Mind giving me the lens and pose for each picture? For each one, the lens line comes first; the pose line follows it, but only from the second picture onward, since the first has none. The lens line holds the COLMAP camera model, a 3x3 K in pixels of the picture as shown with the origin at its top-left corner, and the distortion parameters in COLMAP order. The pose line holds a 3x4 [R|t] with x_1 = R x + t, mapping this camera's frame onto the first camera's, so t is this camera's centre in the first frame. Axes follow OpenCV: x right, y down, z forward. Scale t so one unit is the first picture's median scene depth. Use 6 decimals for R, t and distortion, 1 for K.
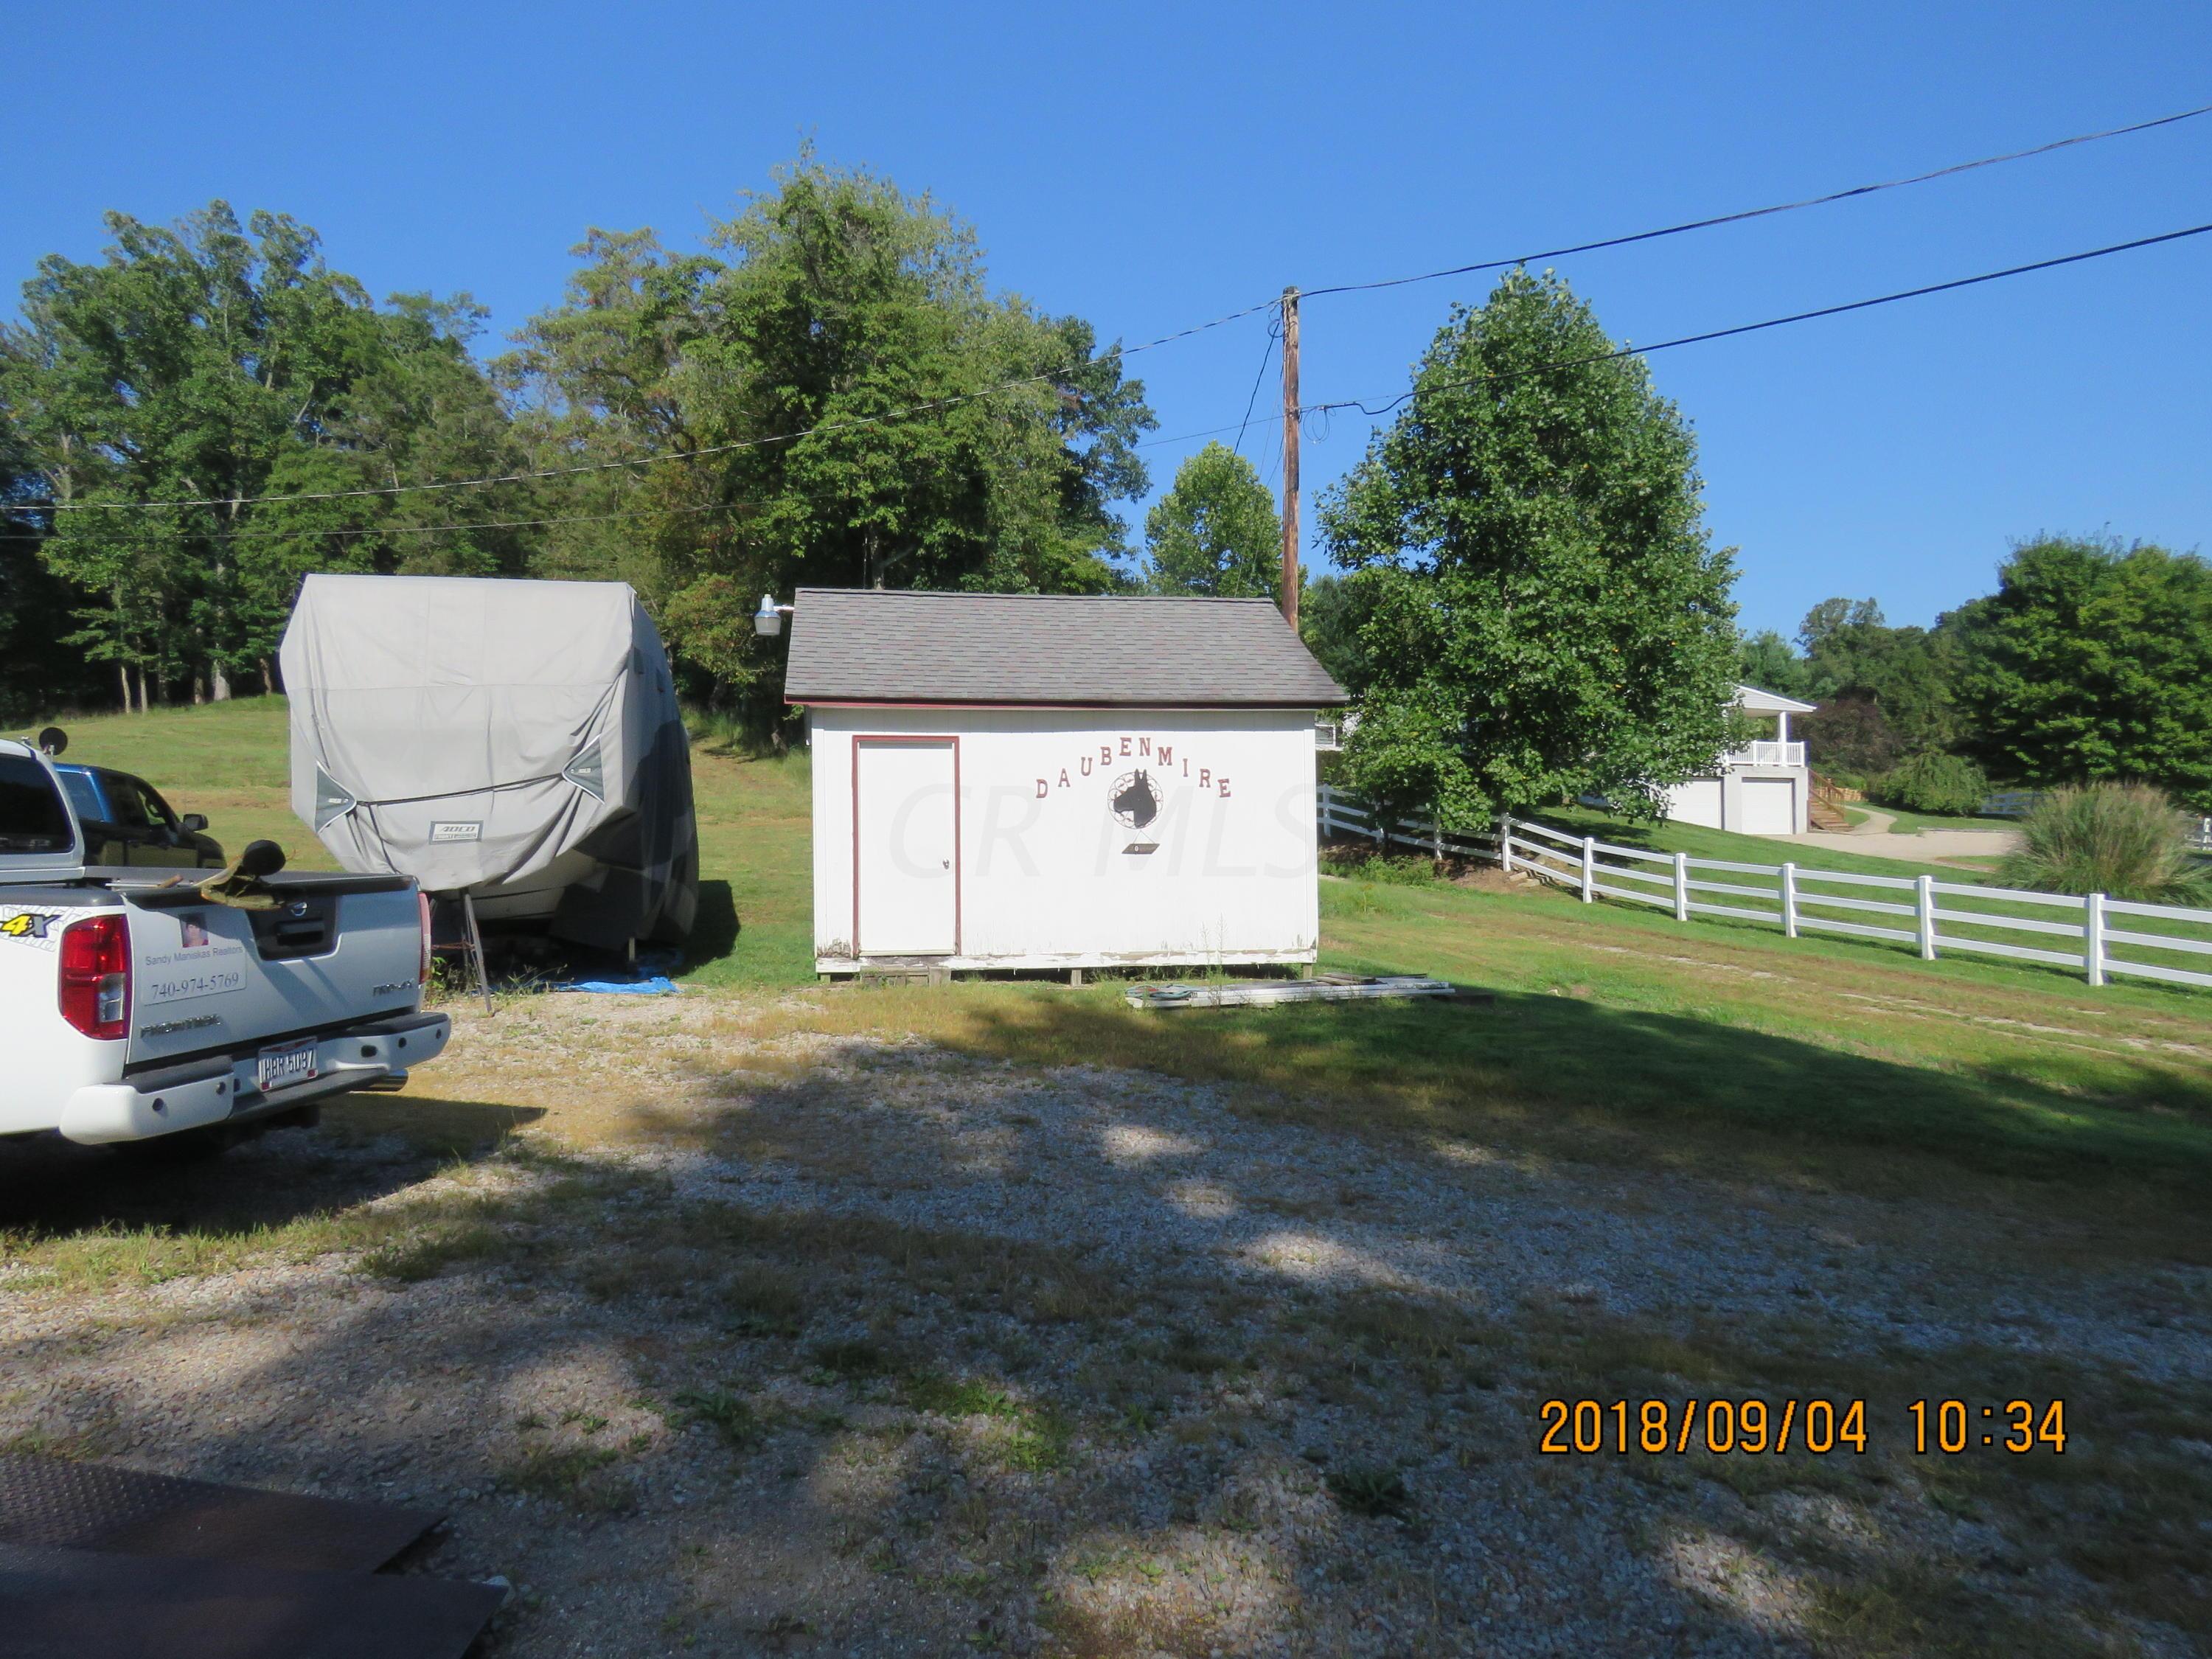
lens RADIAL K [[1406.5, 0, 1103.3], [0, 1406.5, 829.2], [0, 0, 1]] dist [-0.008712, -0.000341]
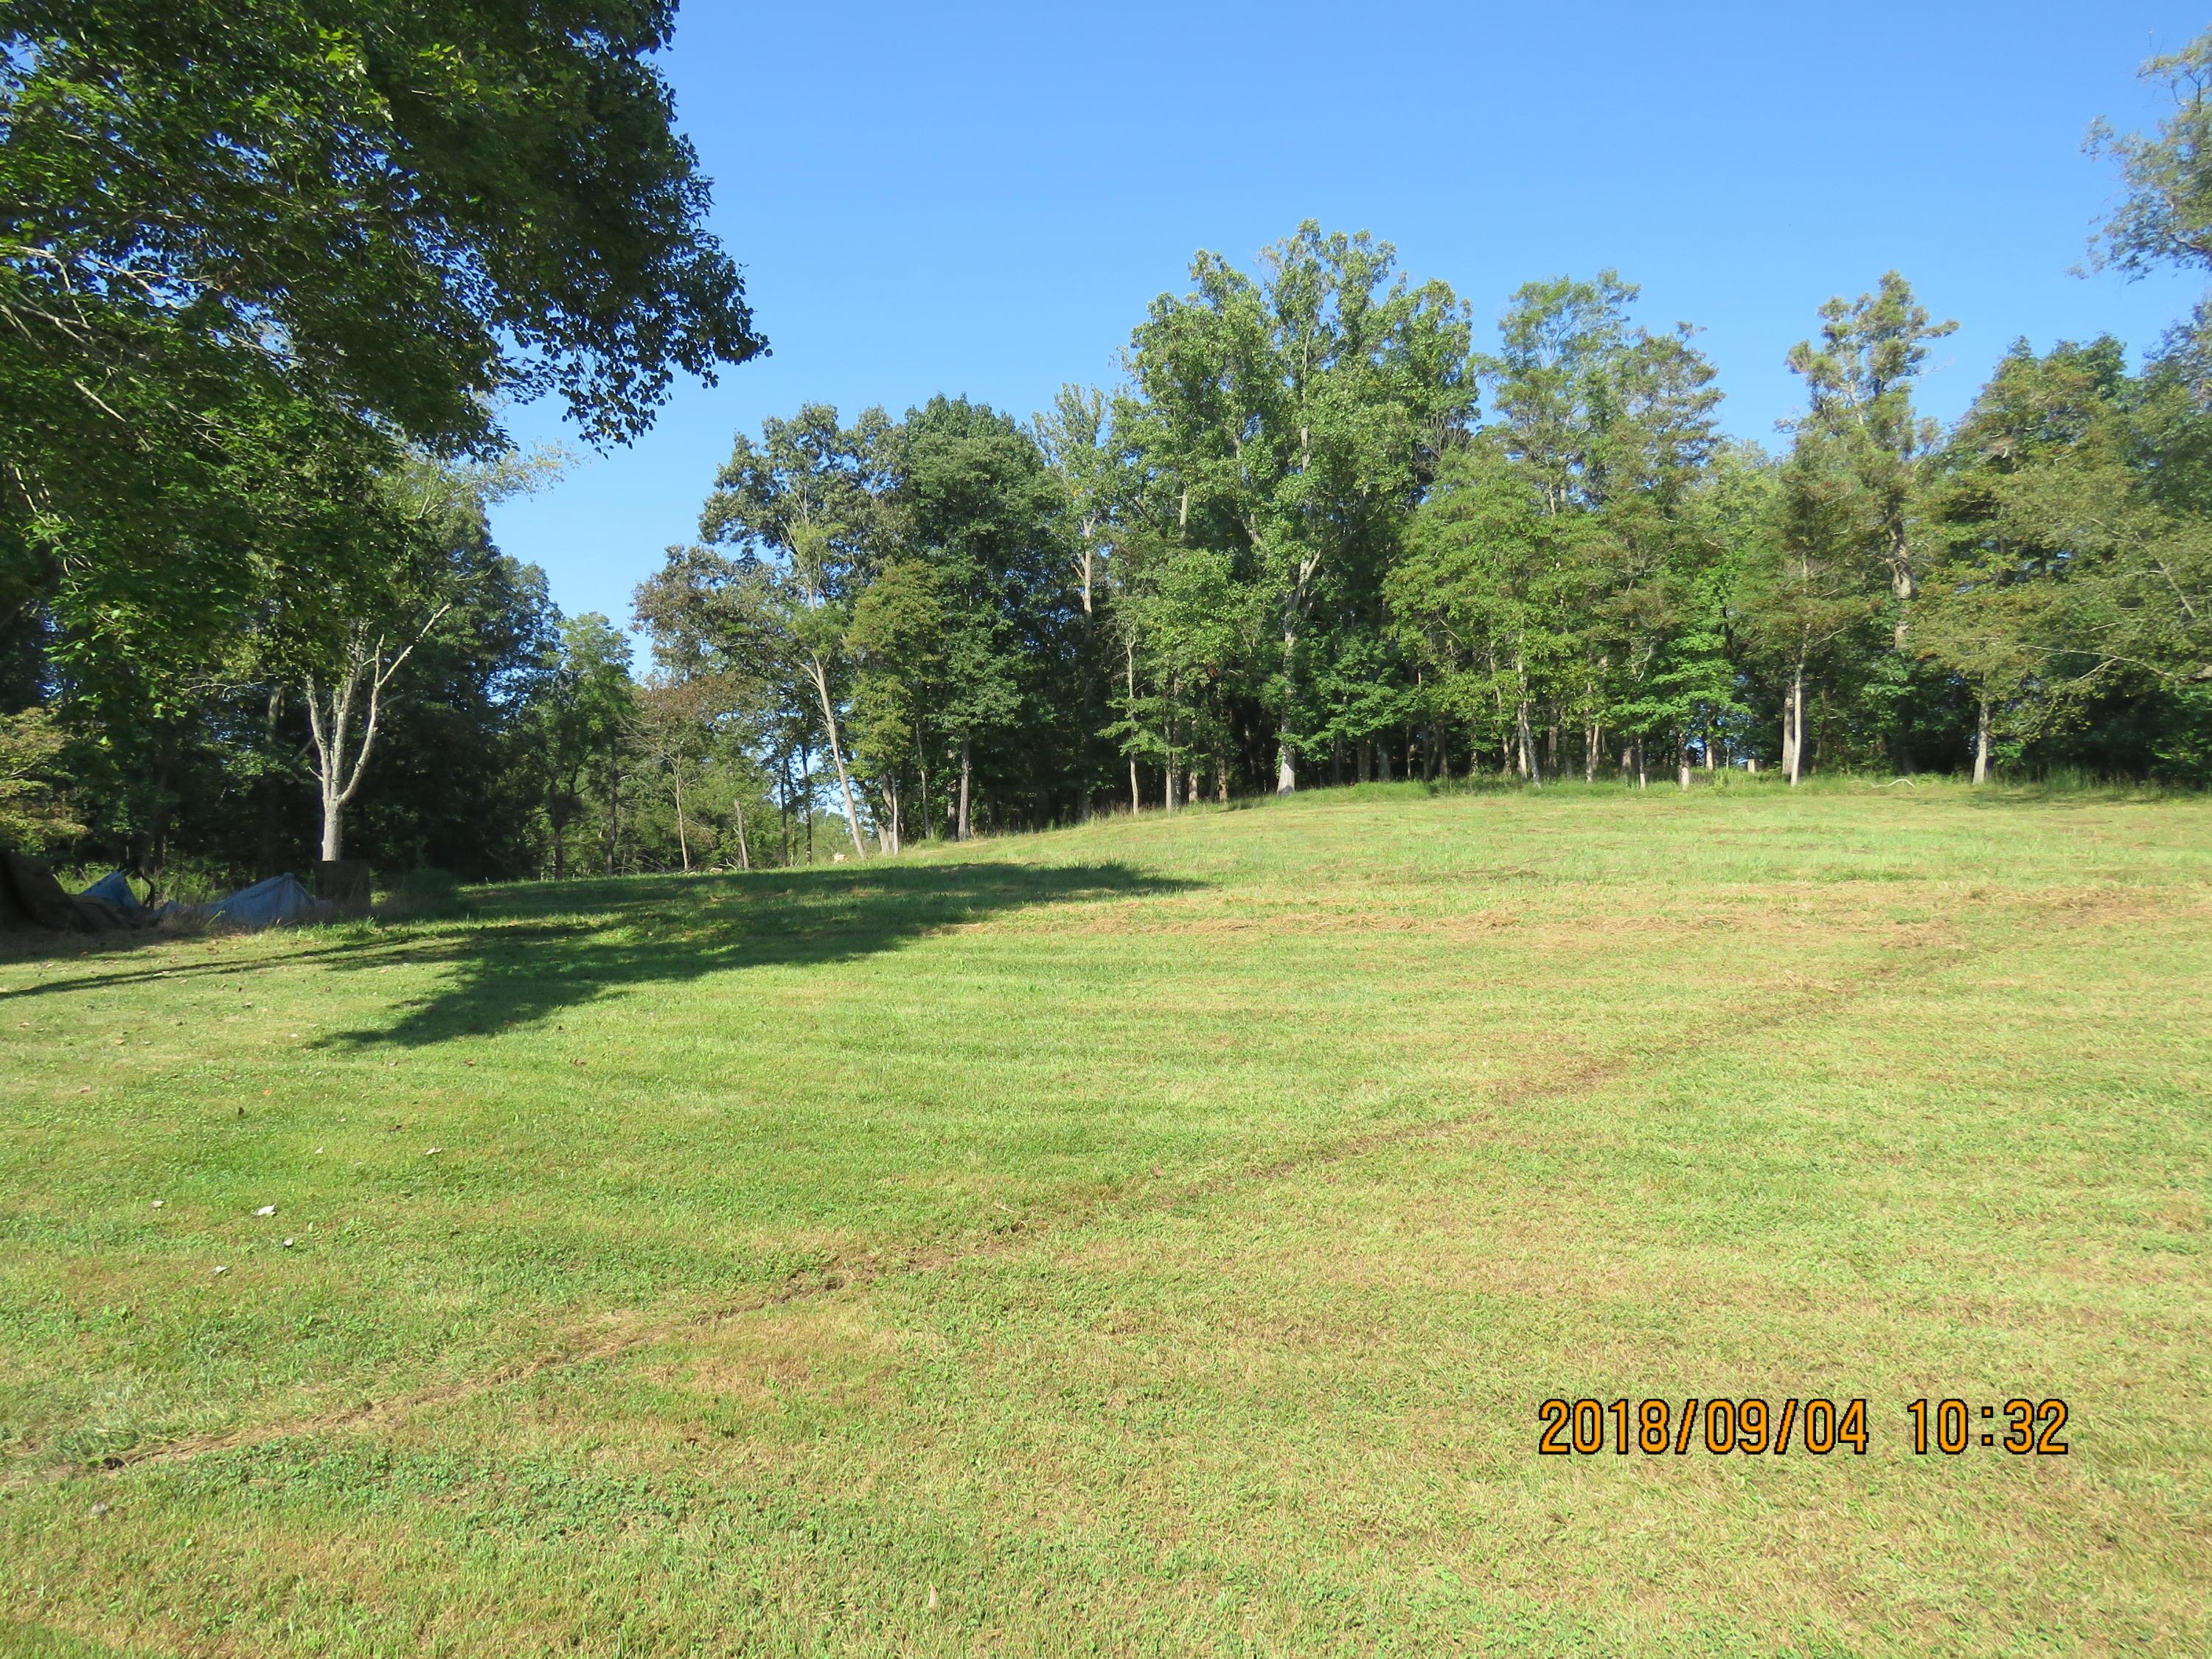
lens RADIAL K [[1406.5, 0, 1103.3], [0, 1406.5, 829.2], [0, 0, 1]] dist [-0.008712, -0.000341]
pose [[0.888979, -0.004241, -0.457928, -0.338830], [-0.033429, 0.996688, -0.074126, -0.002258], [0.456726, 0.081205, 0.885893, 0.193466]]
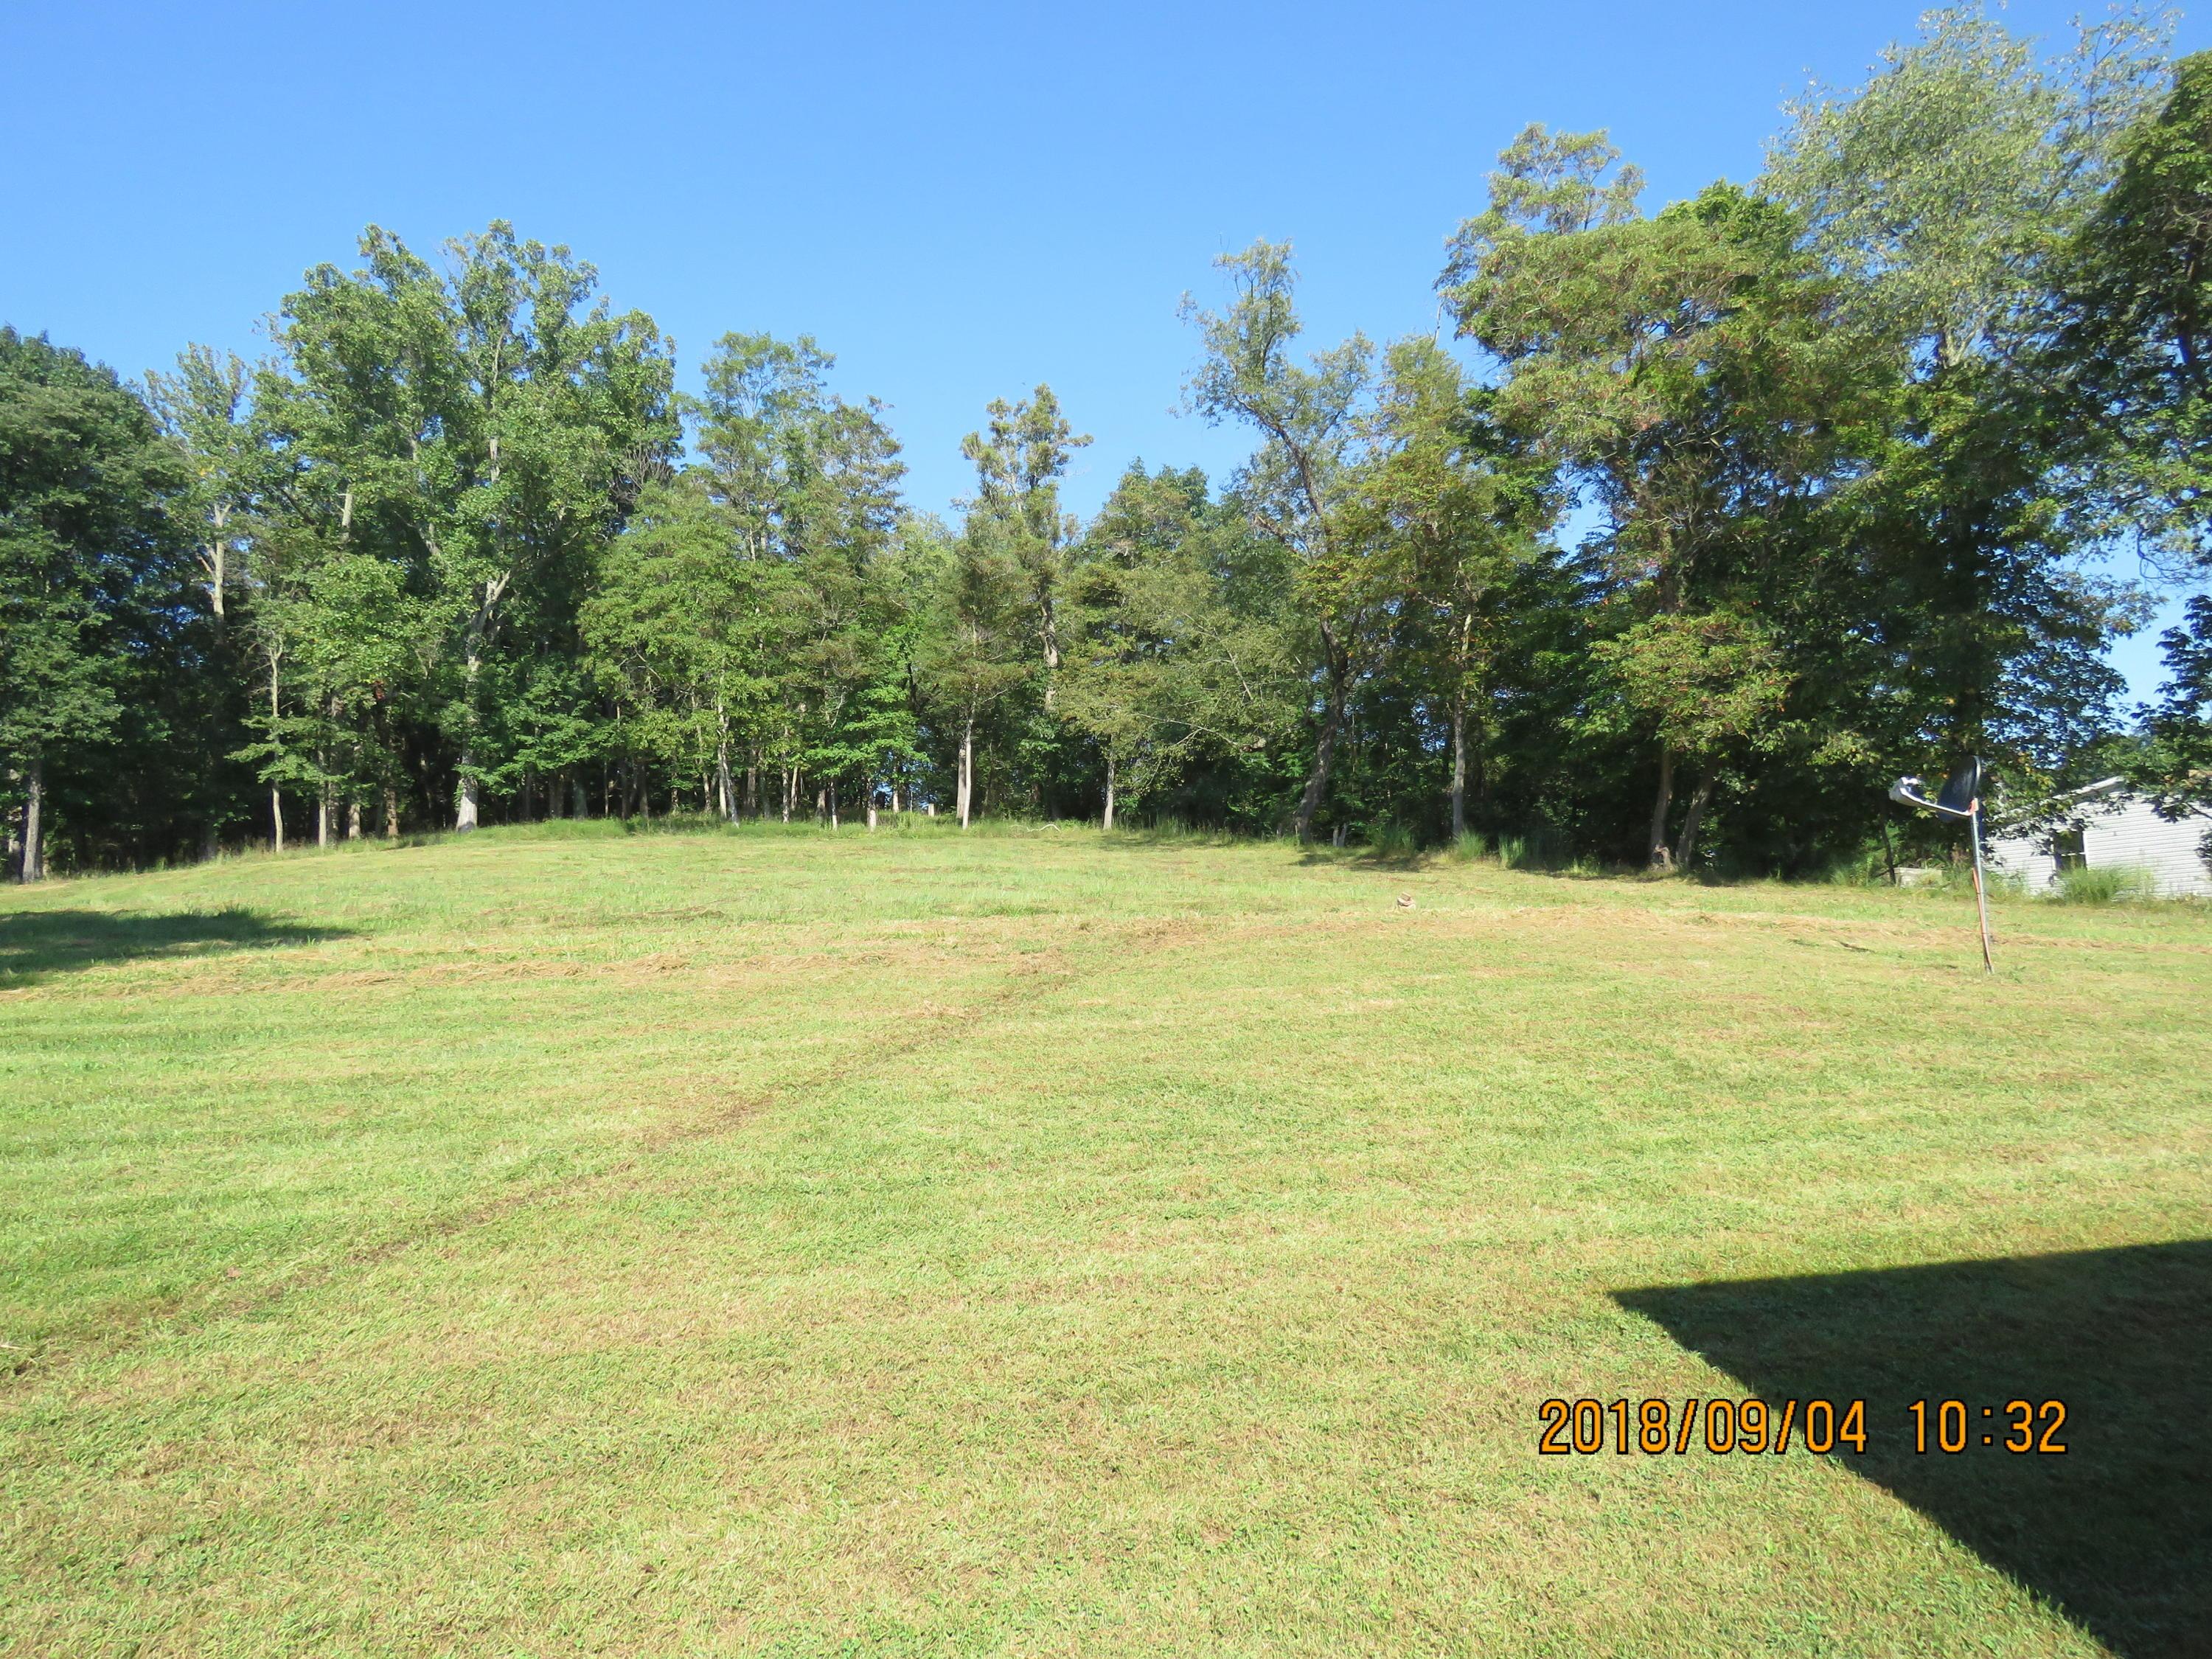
lens RADIAL K [[1406.5, 0, 1103.3], [0, 1406.5, 829.2], [0, 0, 1]] dist [-0.008712, -0.000341]
pose [[0.997063, -0.002697, 0.076538, -0.336228], [0.010961, 0.994117, -0.107759, -0.002550], [-0.075797, 0.108281, 0.991227, 0.193480]]
